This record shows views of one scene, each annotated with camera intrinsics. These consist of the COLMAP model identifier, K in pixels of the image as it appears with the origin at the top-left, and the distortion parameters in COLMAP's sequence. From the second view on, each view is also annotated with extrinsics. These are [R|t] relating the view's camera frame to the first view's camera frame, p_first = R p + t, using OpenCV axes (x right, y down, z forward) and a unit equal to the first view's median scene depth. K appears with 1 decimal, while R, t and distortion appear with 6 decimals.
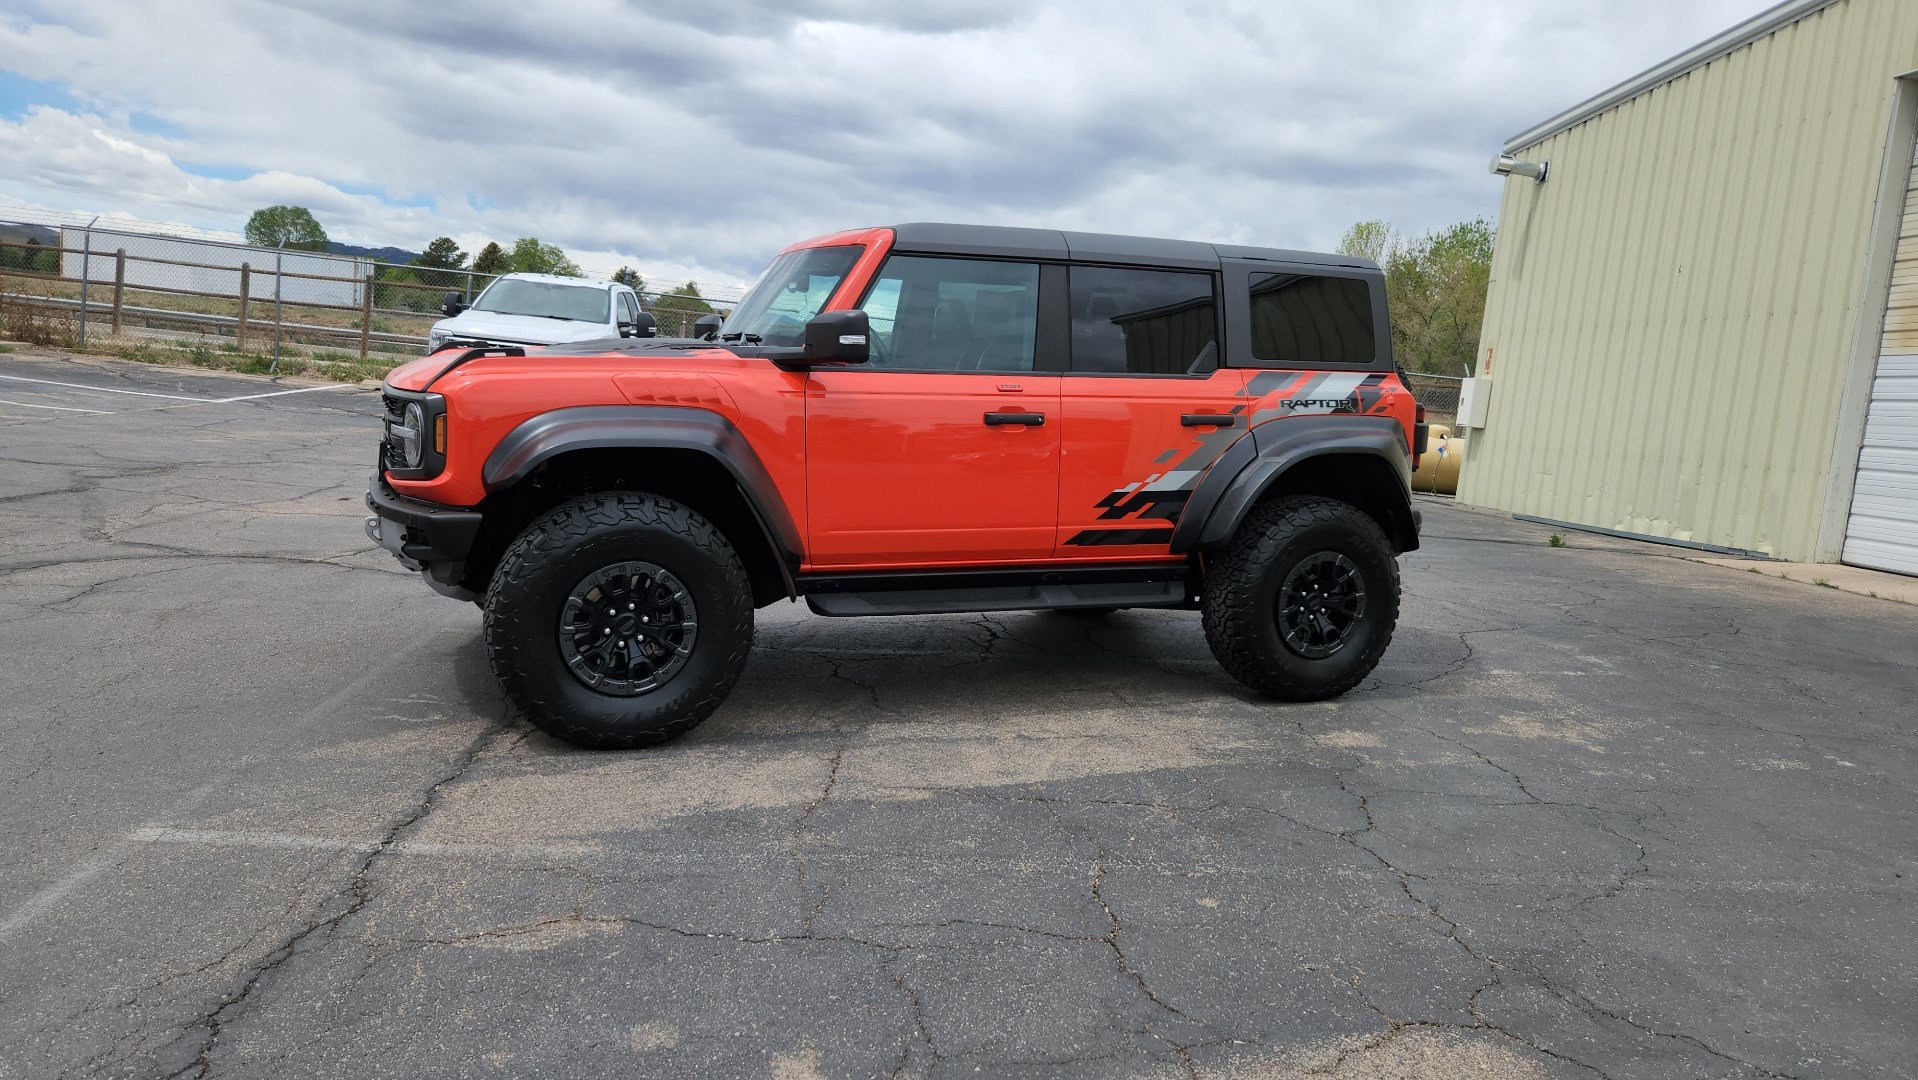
lens RADIAL K [[1284.4, 0, 919.3], [0, 1284.4, 520.9], [0, 0, 1]] dist [0.067974, -0.053503]
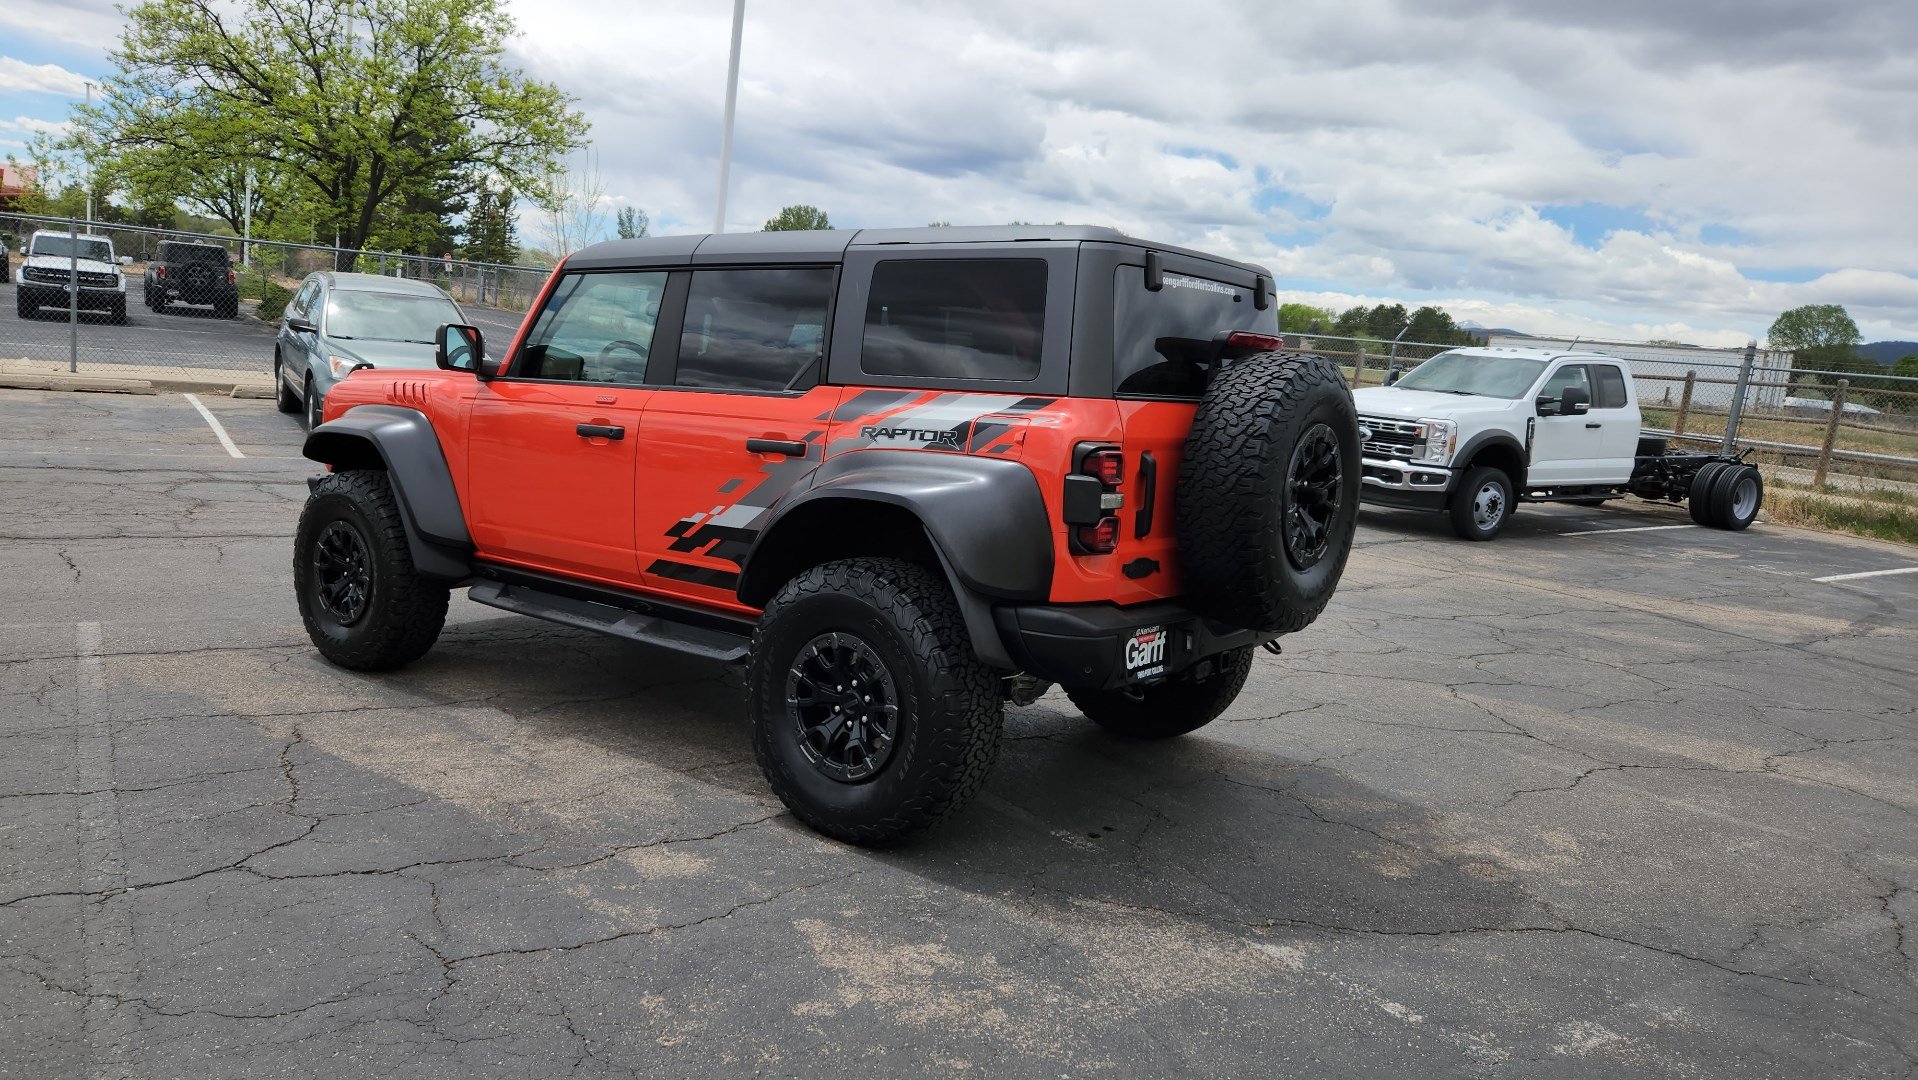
lens RADIAL K [[1284.8, 0, 928.8], [0, 1284.8, 529.2], [0, 0, 1]] dist [0.070160, -0.058578]
pose [[0.493888, 0.082776, -0.865576, 0.996985], [-0.147193, 0.989051, 0.010597, -0.050850], [0.856976, 0.122173, 0.500665, 0.701205]]
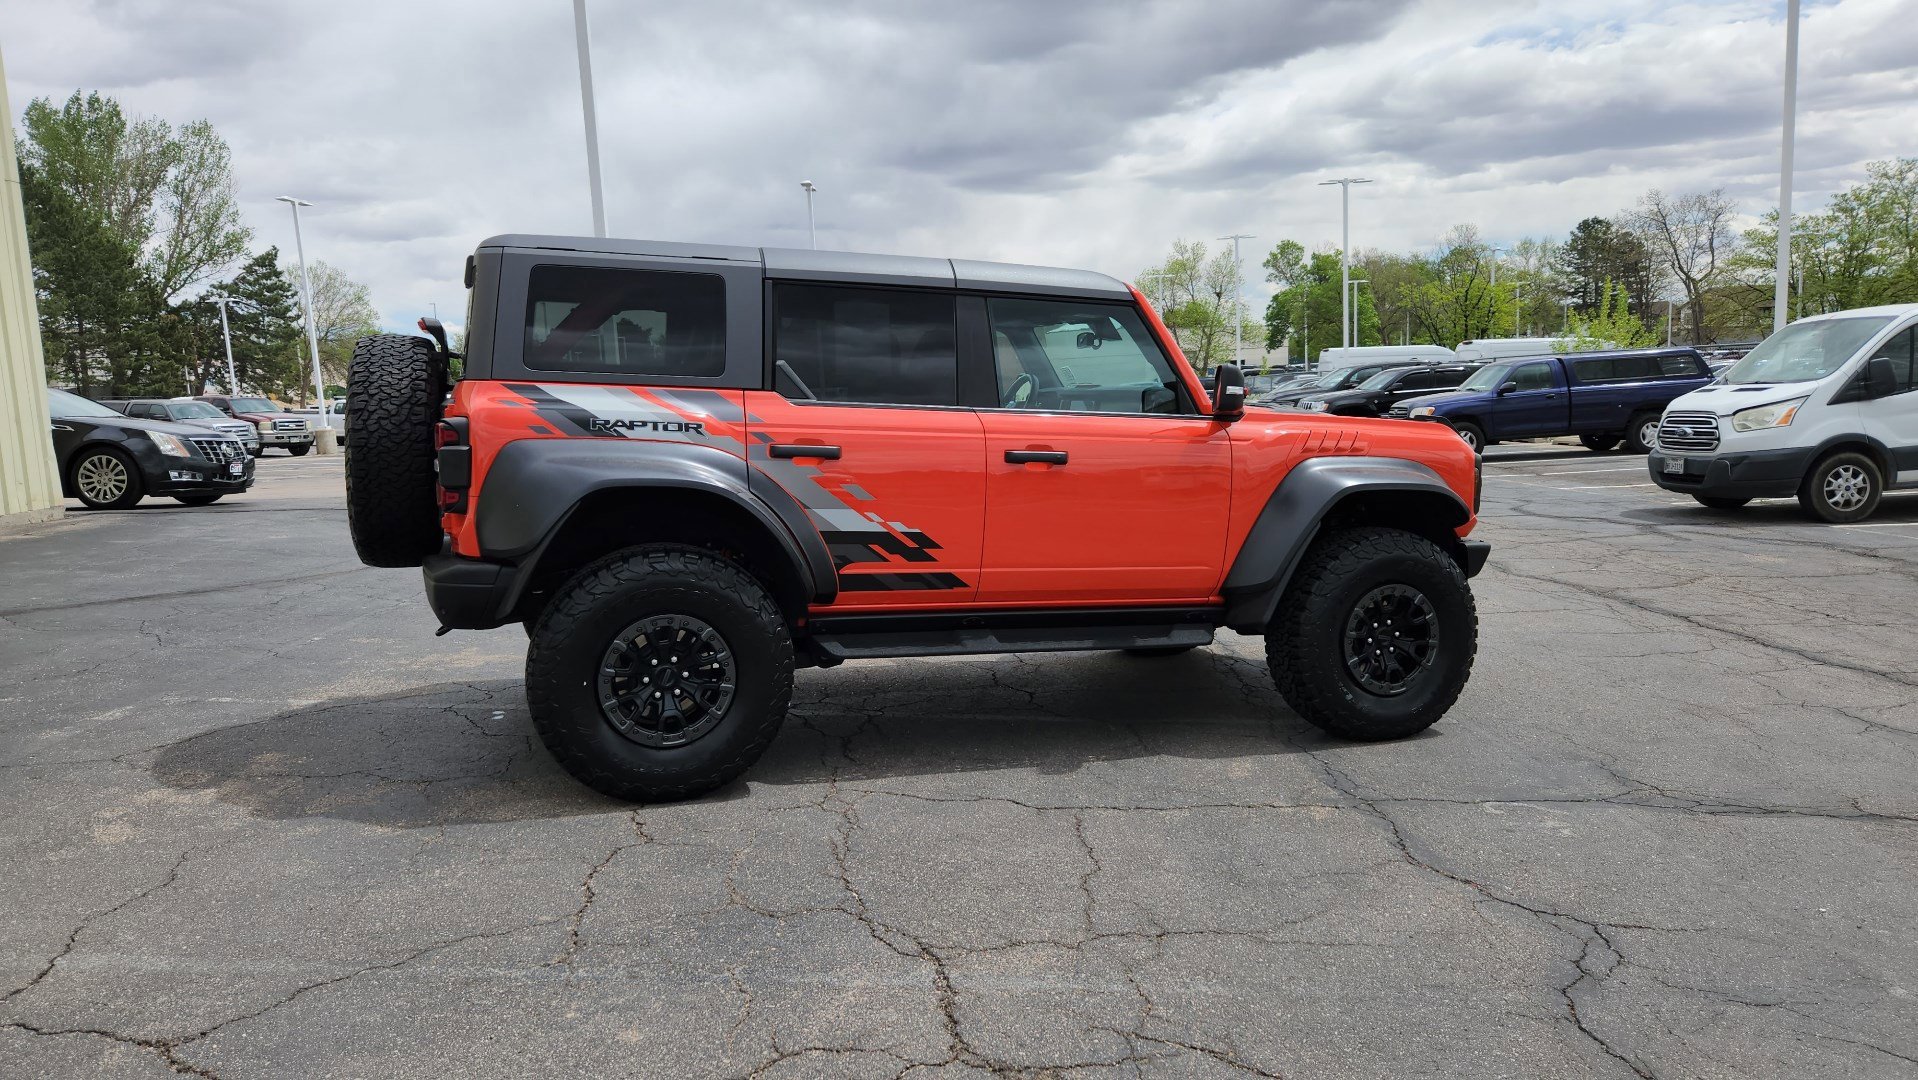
lens RADIAL K [[1284.6, 0, 929.5], [0, 1284.6, 530.7], [0, 0, 1]] dist [0.064699, -0.051234]
pose [[-0.994800, -0.074112, 0.069863, -0.050187], [-0.056320, 0.971807, 0.228951, -0.280527], [-0.084861, 0.223826, -0.970928, 2.188826]]
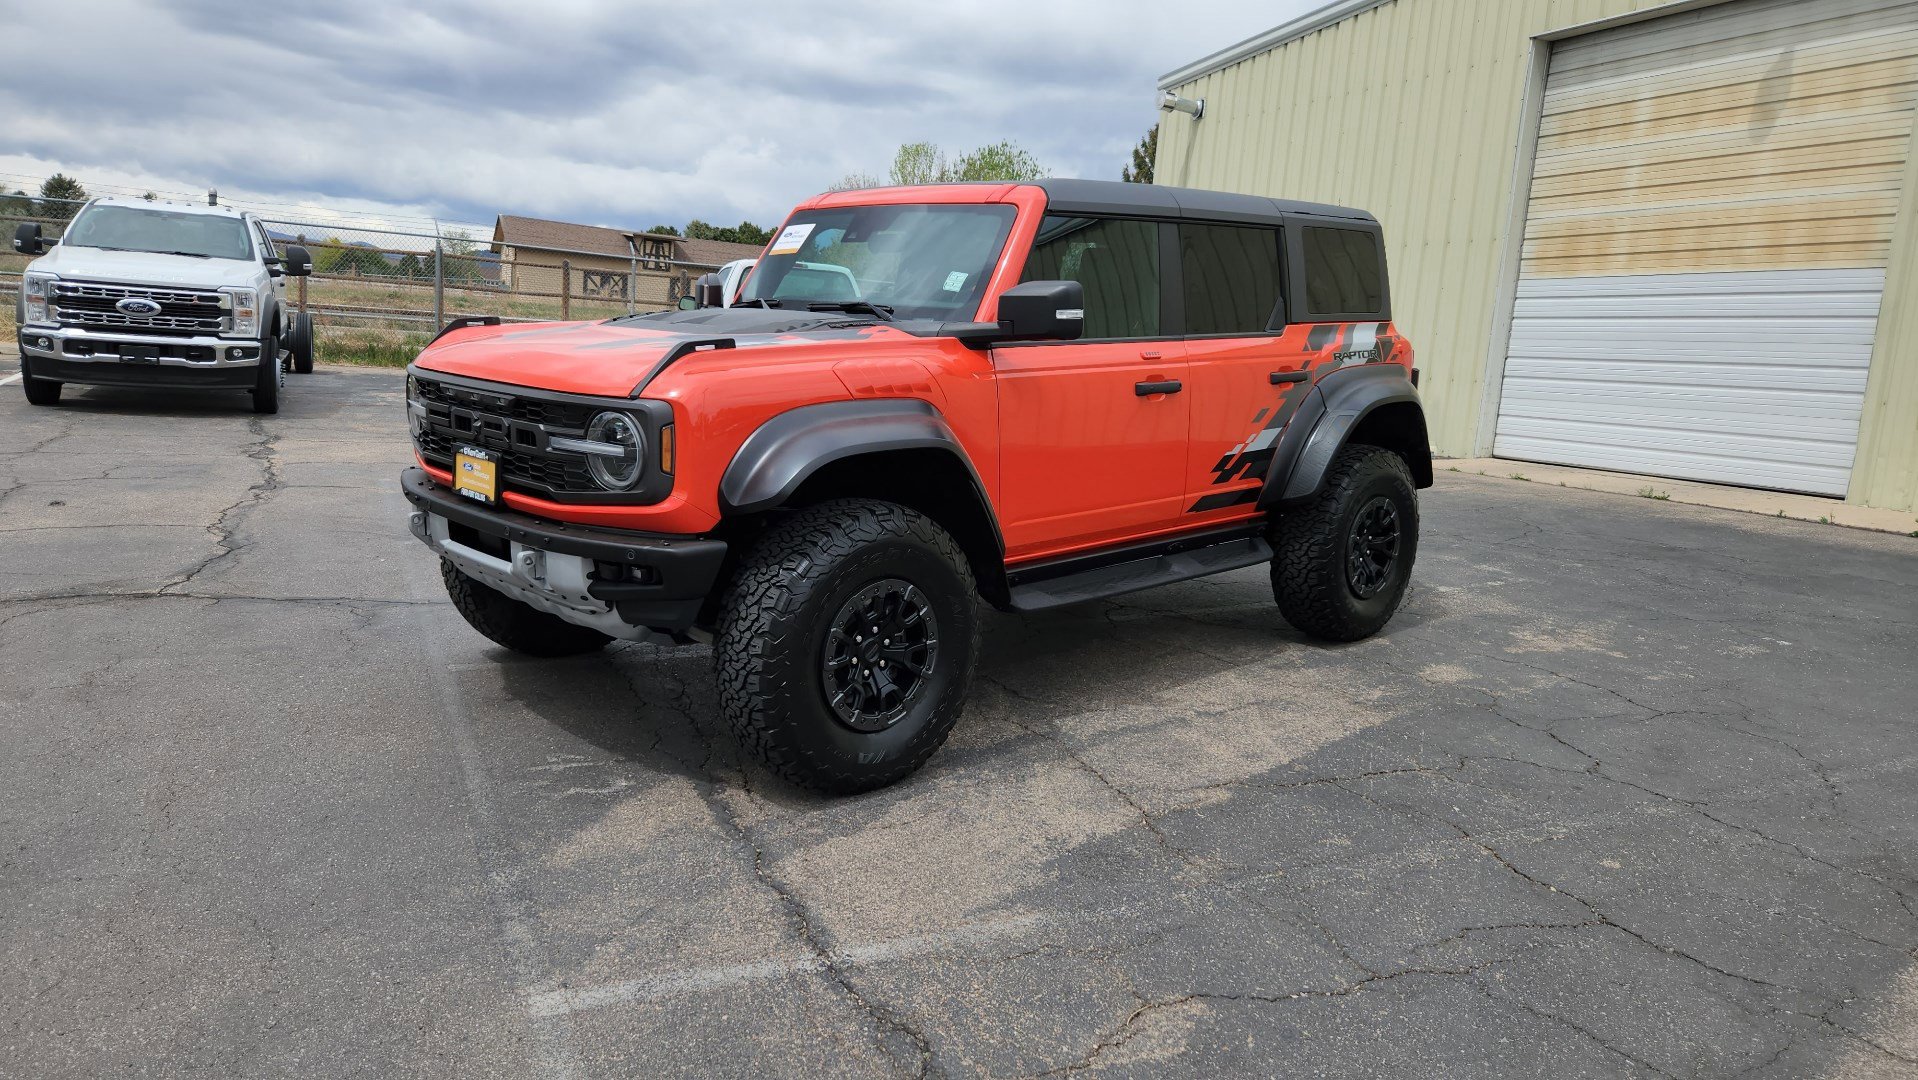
lens RADIAL K [[1284.4, 0, 924.1], [0, 1284.4, 540.5], [0, 0, 1]] dist [0.067974, -0.053503]
pose [[0.938139, -0.087017, 0.335147, -0.403744], [0.061349, 0.994366, 0.086450, -0.057057], [-0.340781, -0.060541, 0.938191, 0.142600]]
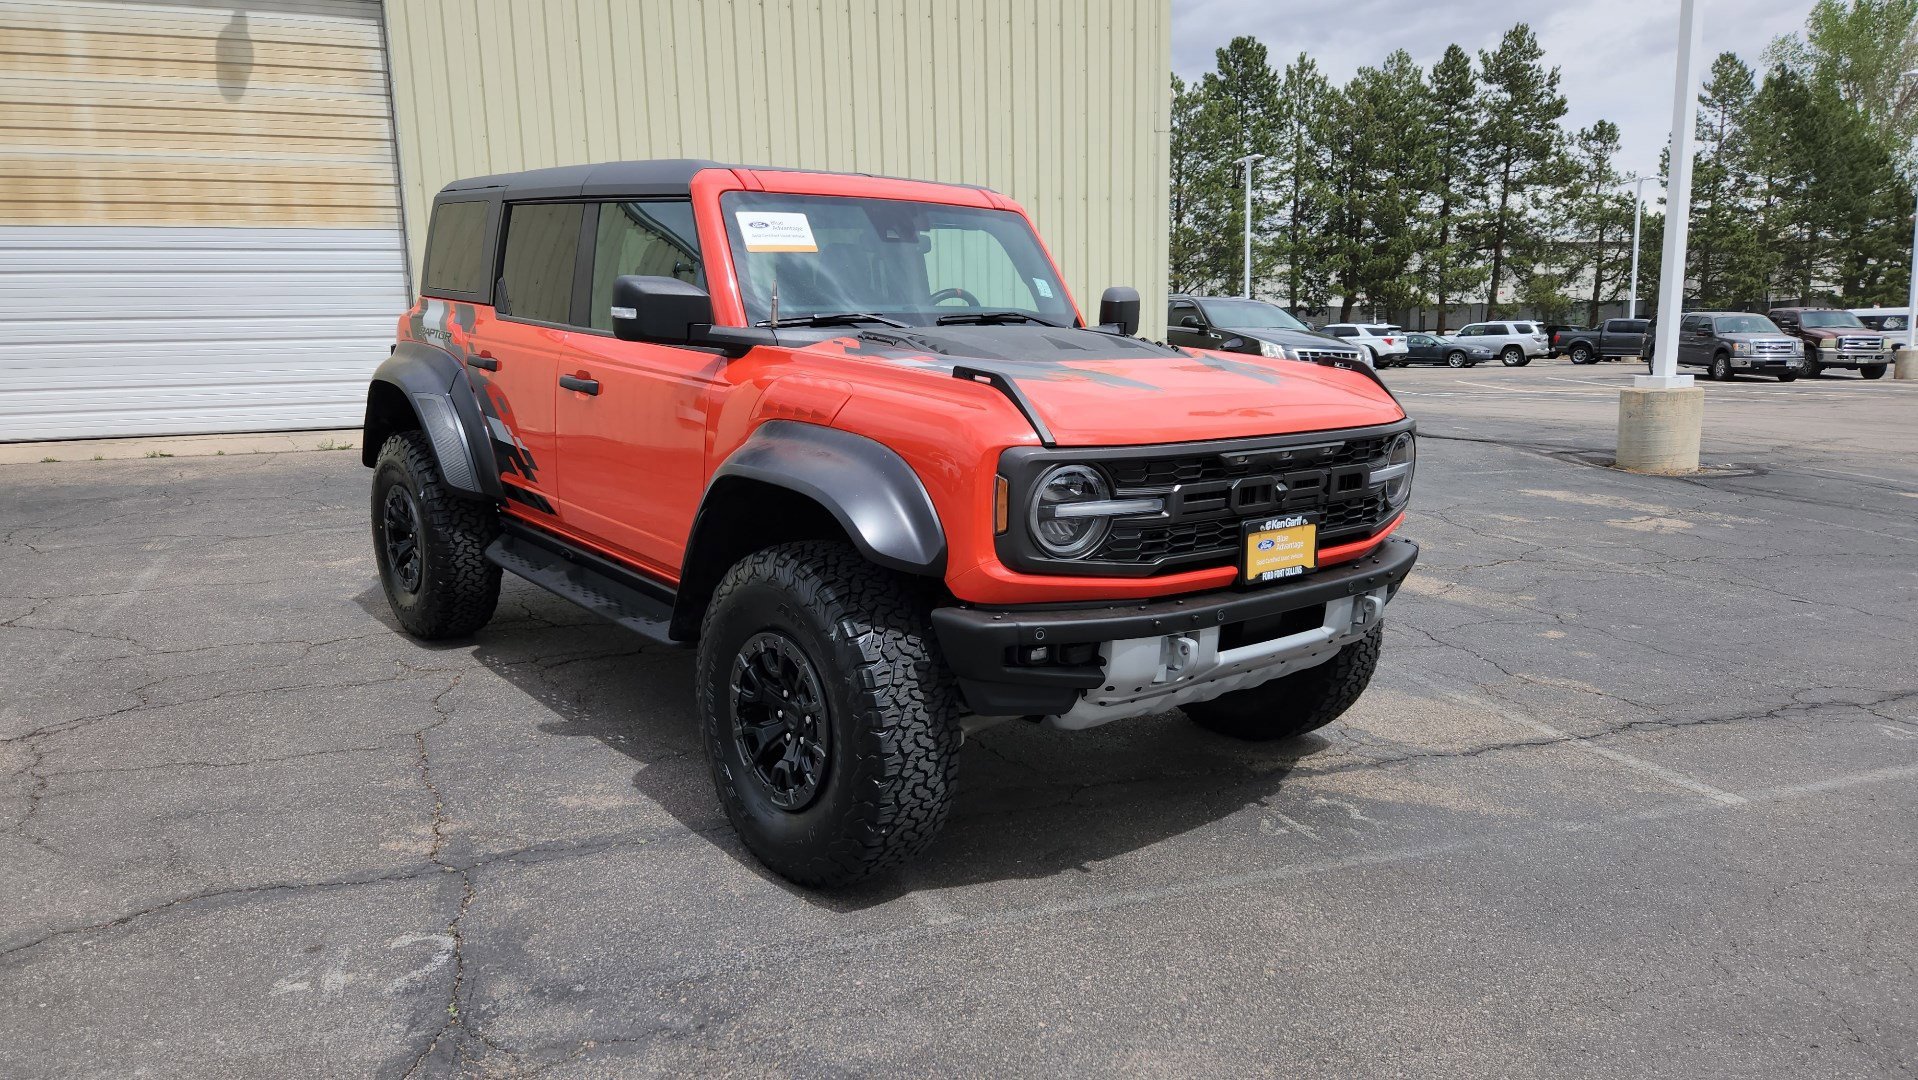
lens RADIAL K [[1289.4, 0, 927.7], [0, 1289.4, 547.1], [0, 0, 1]] dist [0.049407, -0.029182]
pose [[-0.277804, -0.249965, 0.927546, -0.928801], [0.087572, 0.954943, 0.283576, -0.240366], [-0.956638, 0.160006, -0.243397, 1.264998]]
